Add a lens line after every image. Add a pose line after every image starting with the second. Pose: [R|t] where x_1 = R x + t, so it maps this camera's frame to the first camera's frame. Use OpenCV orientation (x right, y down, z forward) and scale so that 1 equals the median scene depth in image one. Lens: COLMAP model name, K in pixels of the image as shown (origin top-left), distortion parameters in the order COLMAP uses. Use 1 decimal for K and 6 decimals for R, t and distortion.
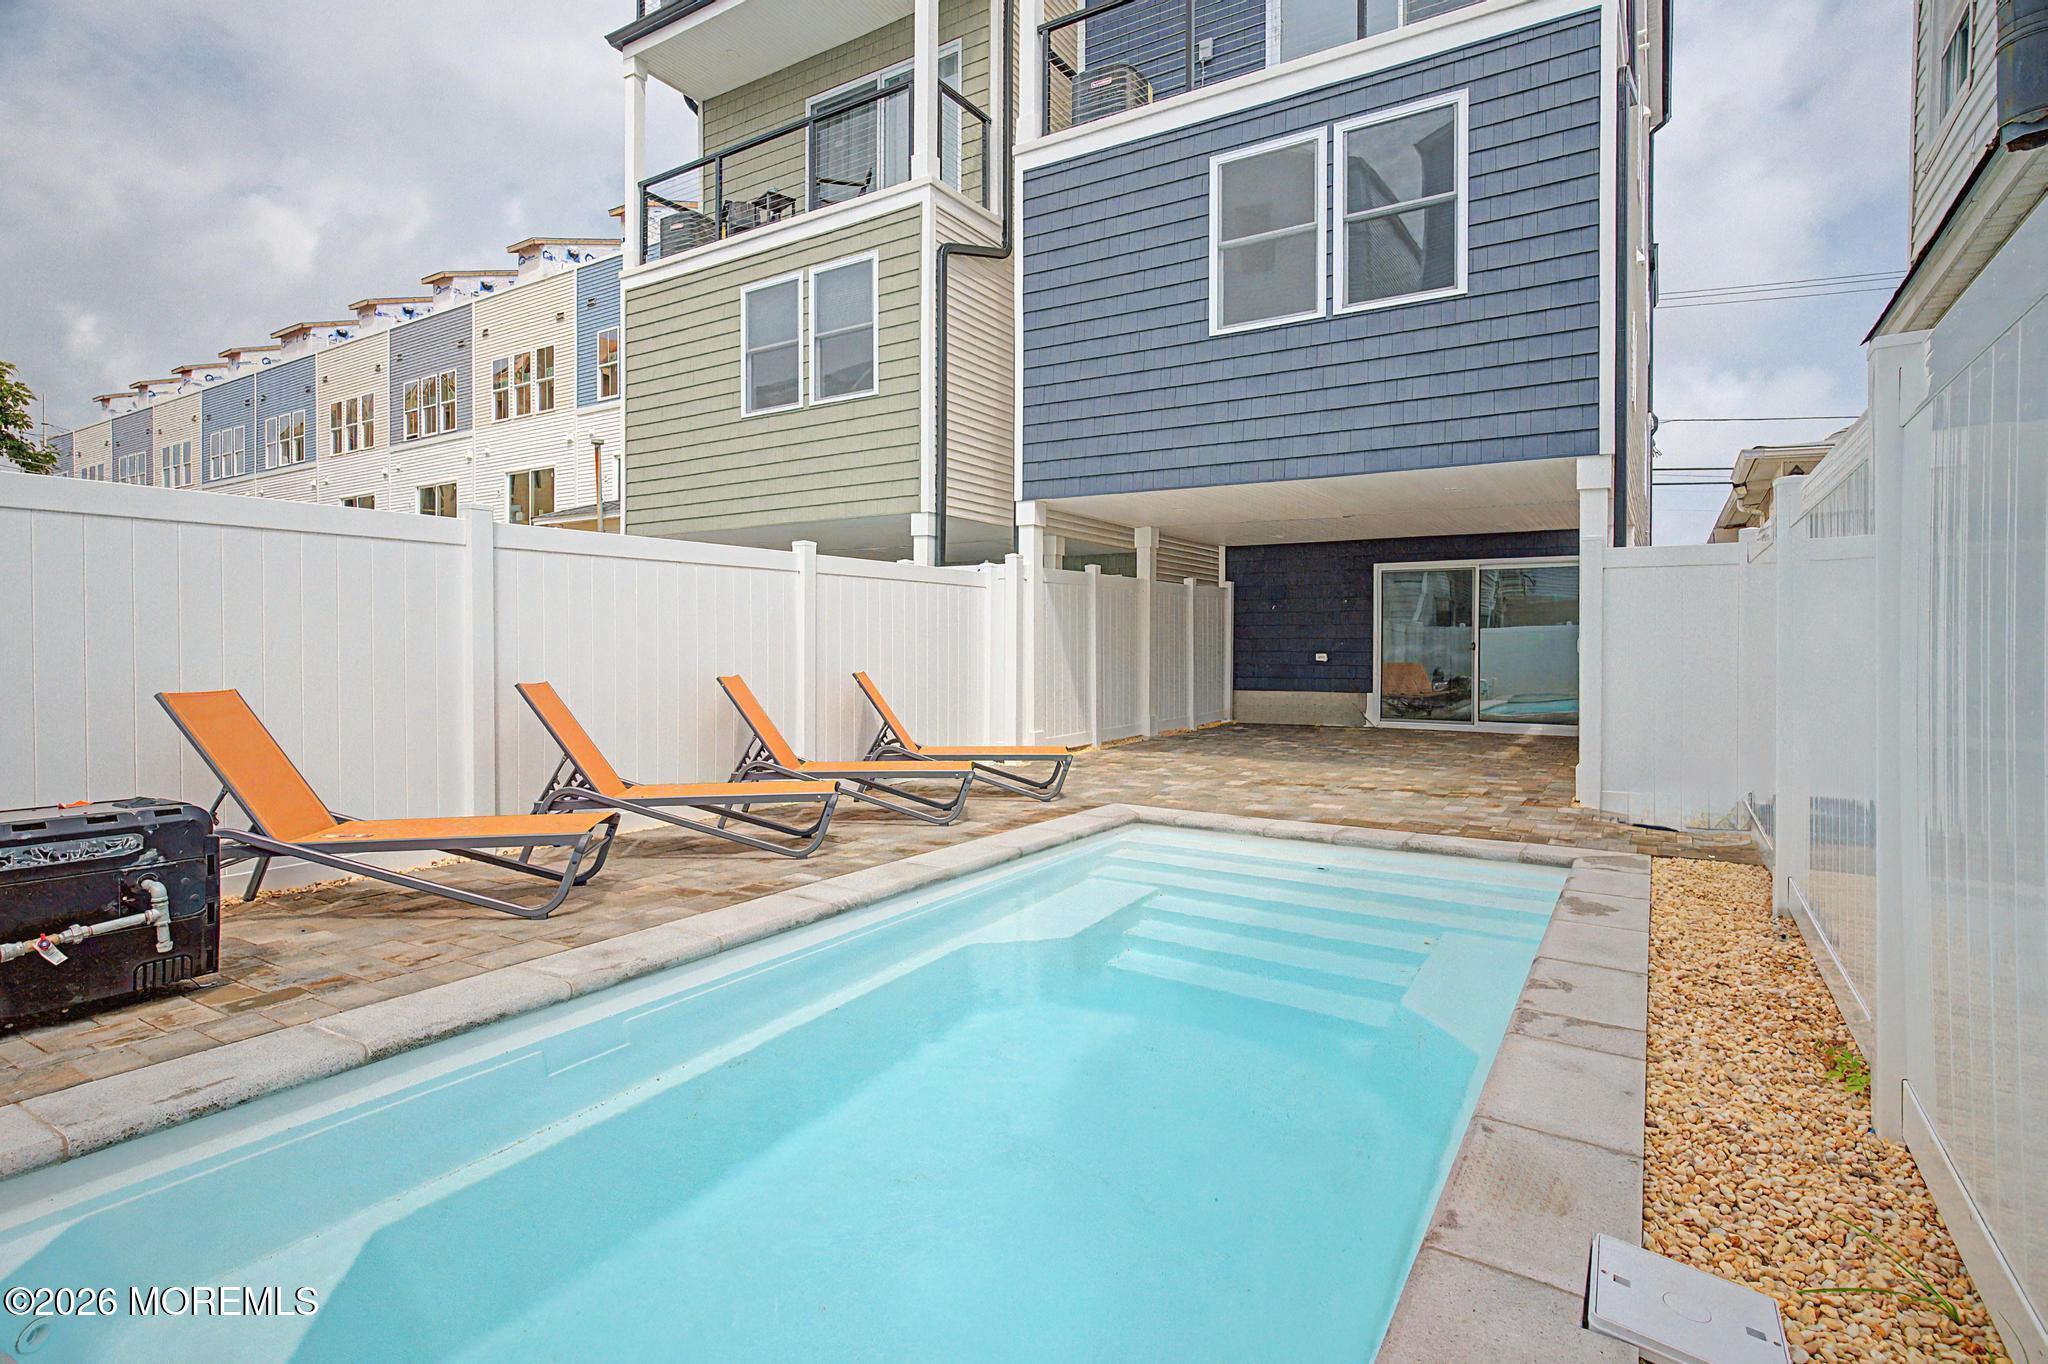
lens RADIAL K [[998.8, 0, 1026.1], [0, 998.8, 639.8], [0, 0, 1]] dist [-0.004016, 0.001366]
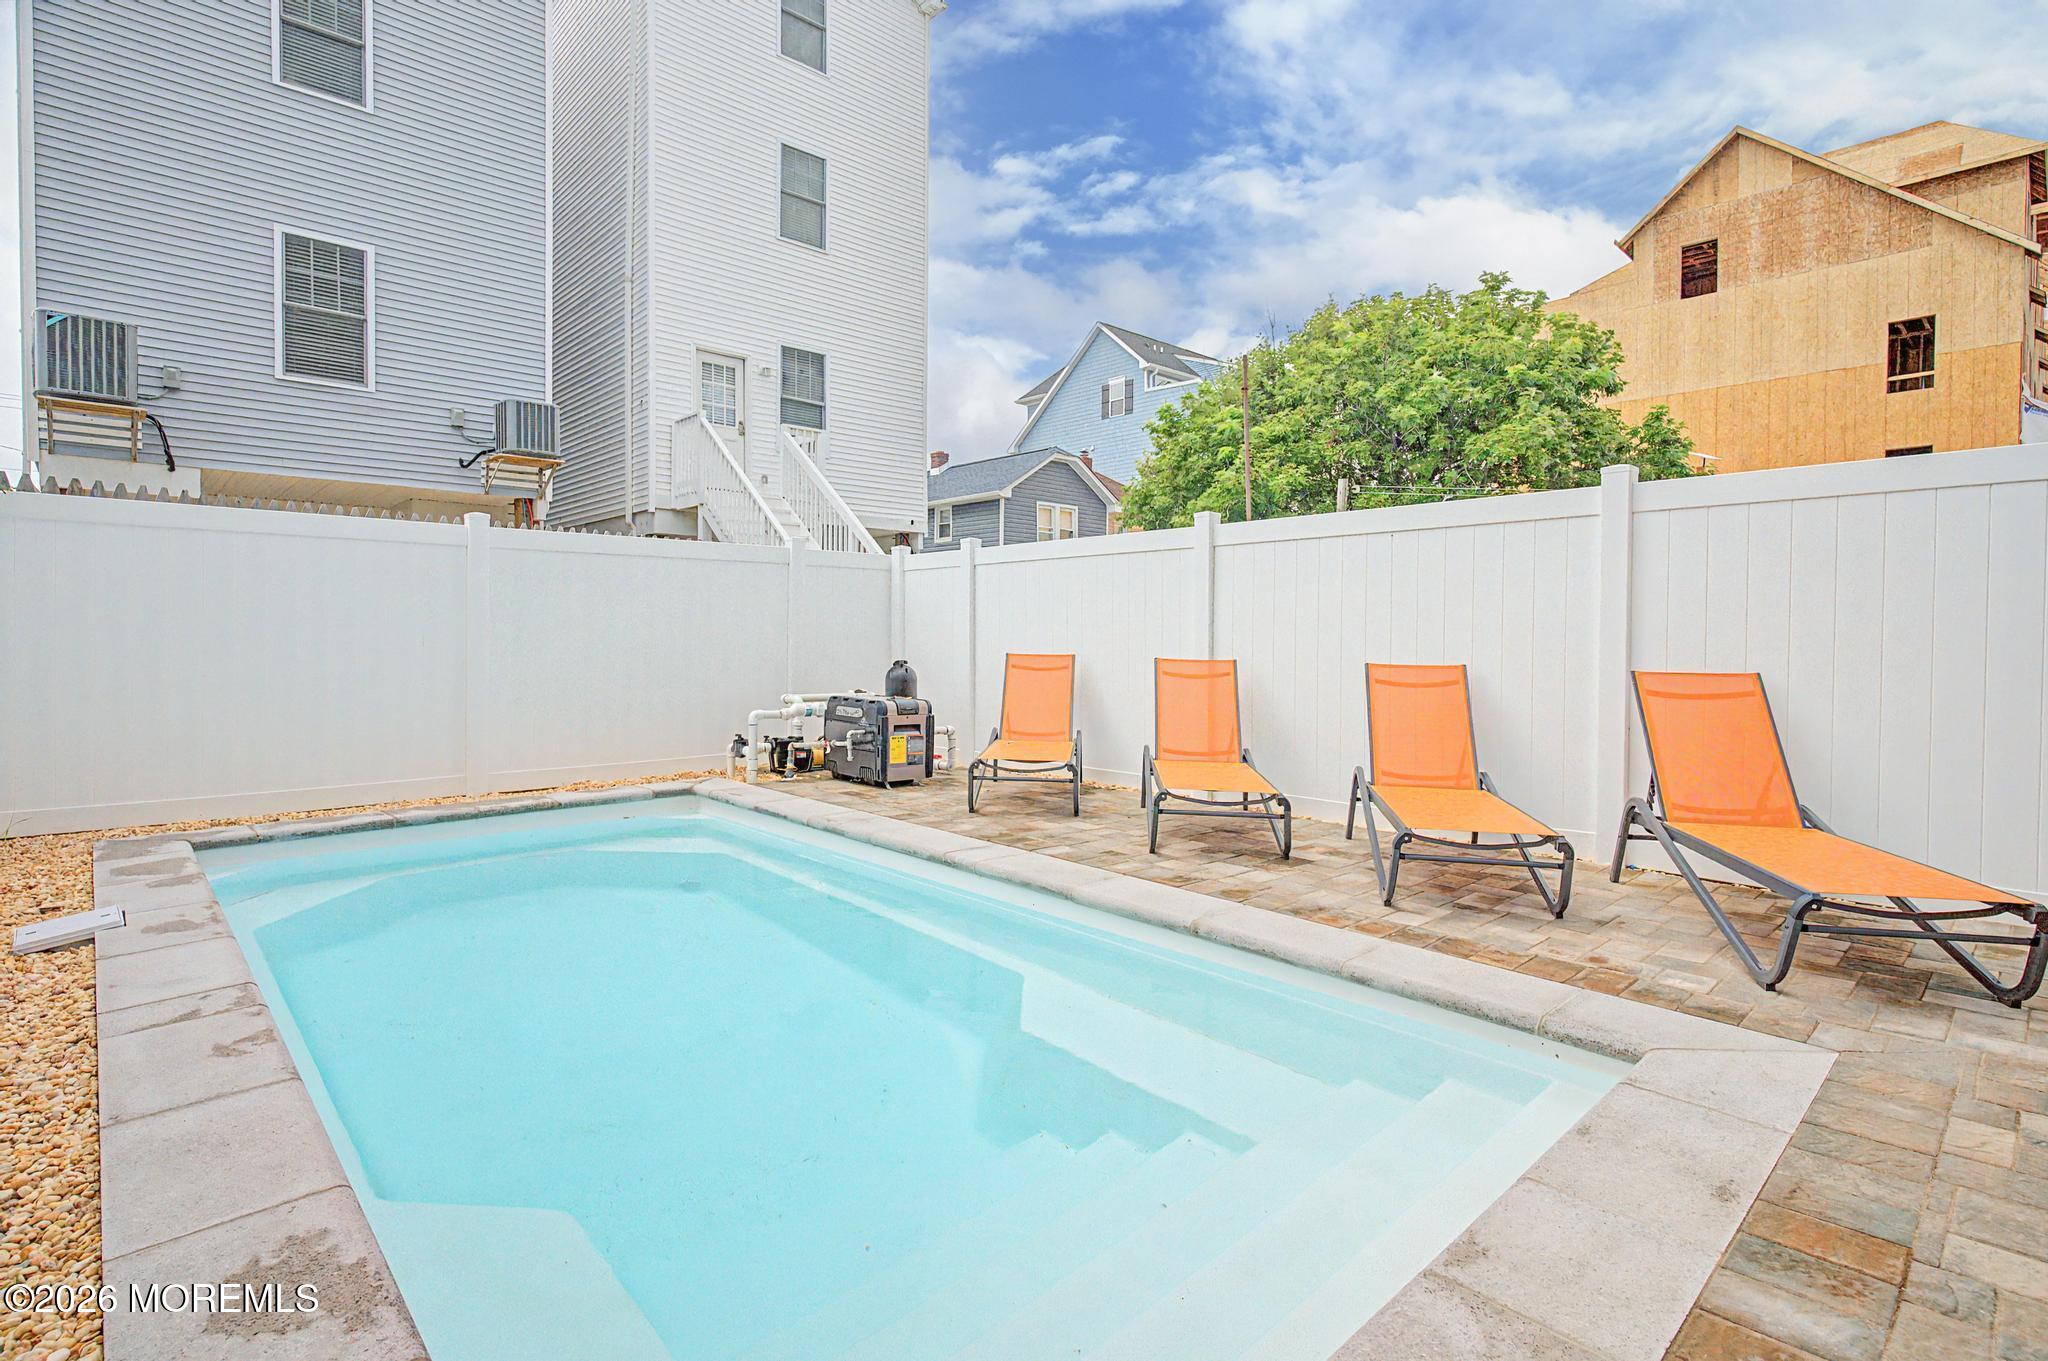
lens RADIAL K [[998.8, 0, 1020.4], [0, 998.8, 664.0], [0, 0, 1]] dist [-0.004016, 0.001366]
pose [[-0.253102, 0.022343, -0.967182, 0.588134], [-0.000605, 0.999729, 0.023254, 0.019803], [0.967439, 0.006471, -0.253020, 0.937967]]
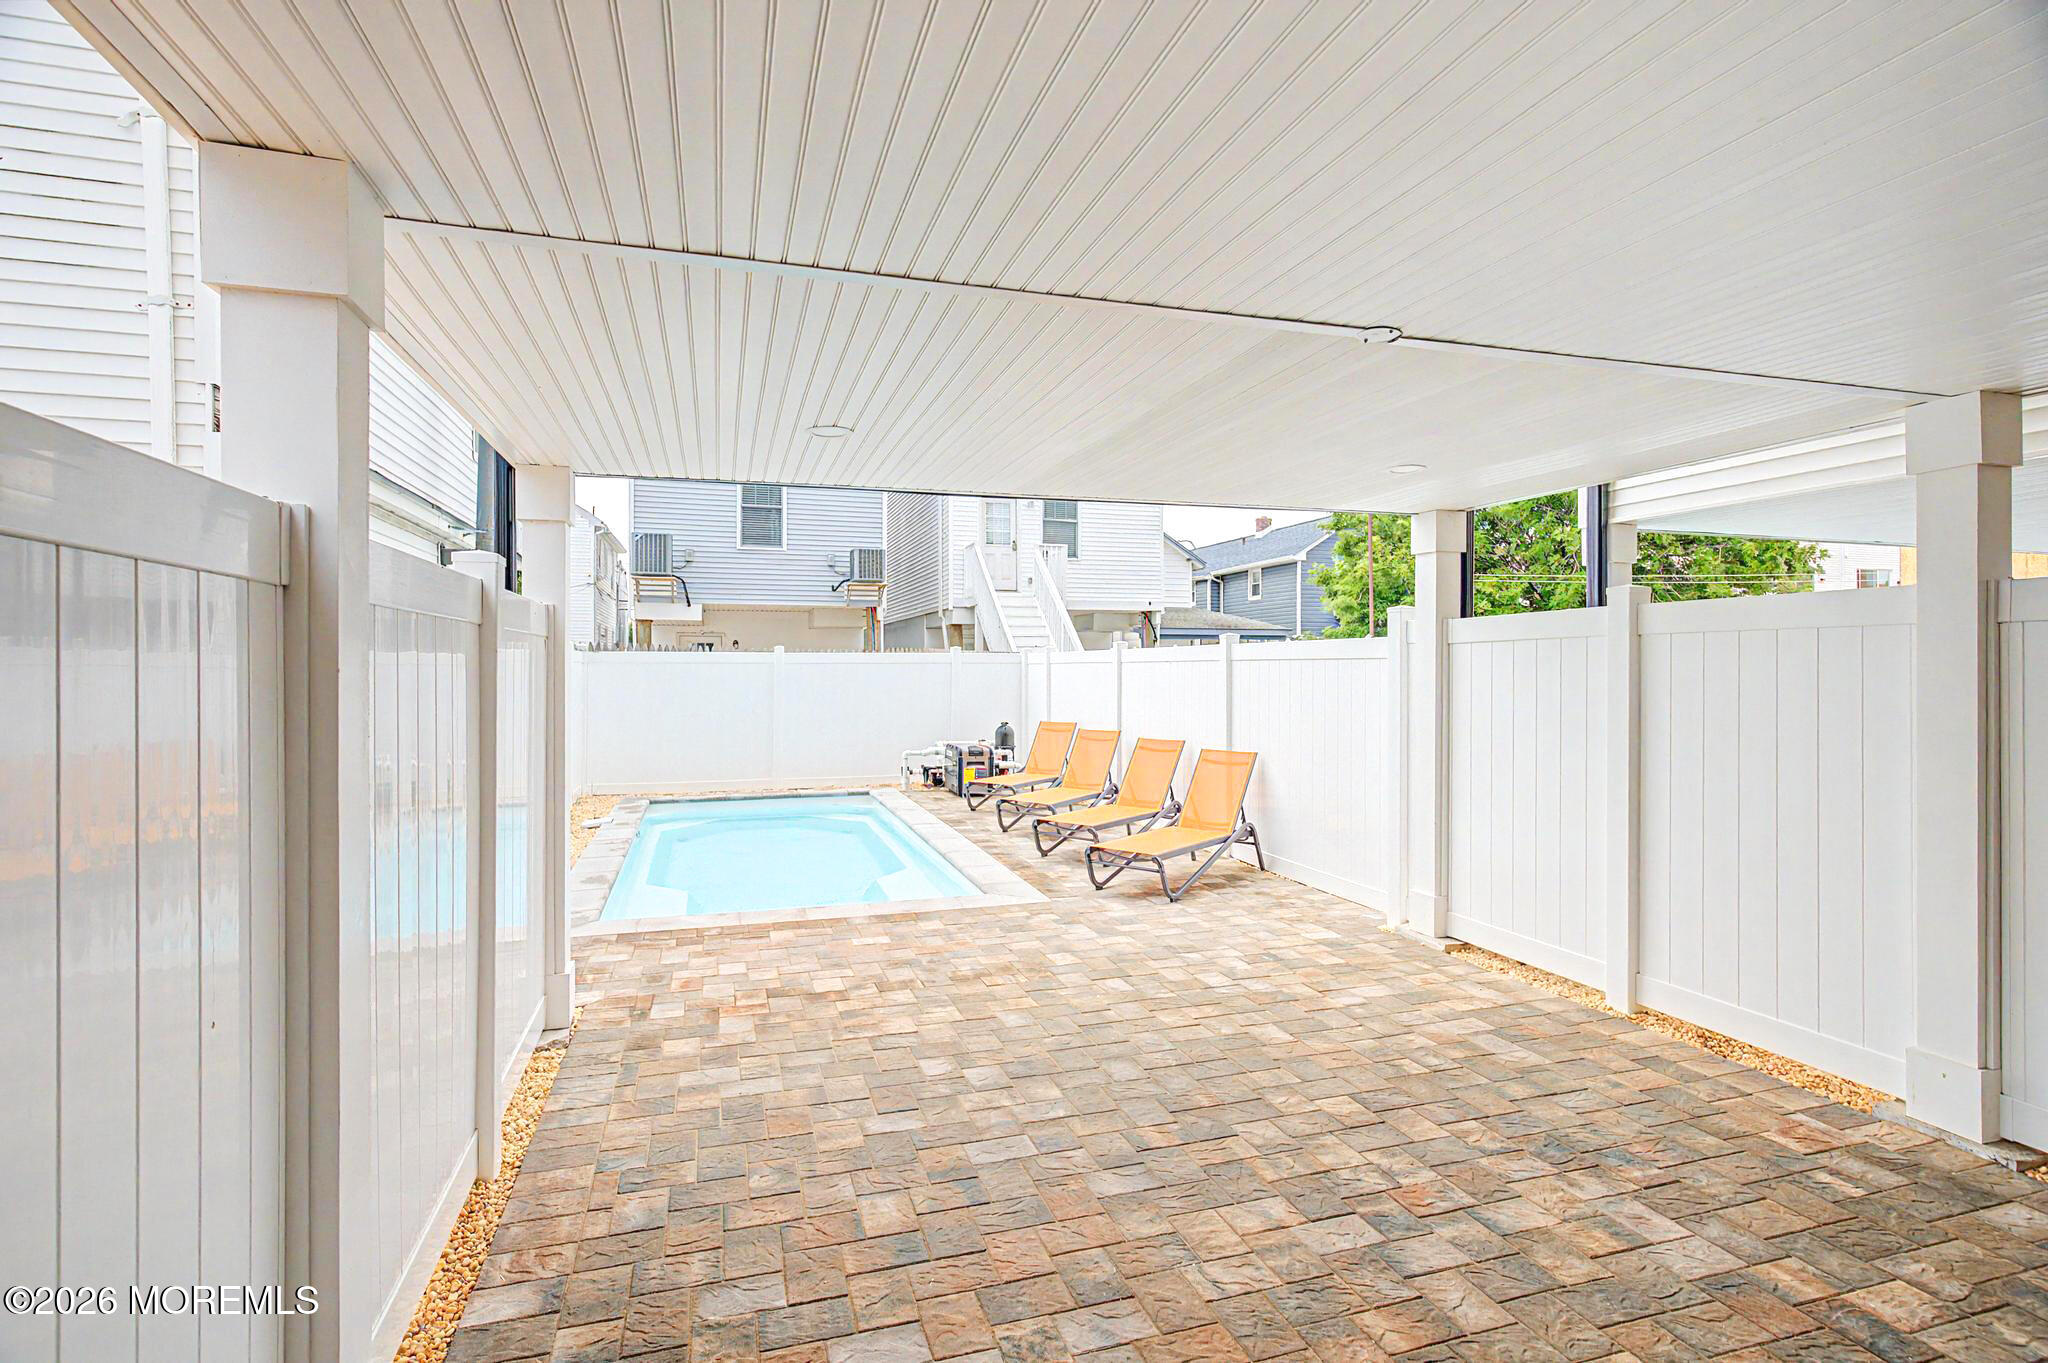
lens RADIAL K [[998.8, 0, 1020.9], [0, 998.8, 678.0], [0, 0, 1]] dist [-0.004016, 0.001366]
pose [[-0.653789, 0.007479, -0.756640, 0.963354], [0.002109, 0.999965, 0.008062, -0.065508], [0.756674, 0.003675, -0.653782, 1.880978]]
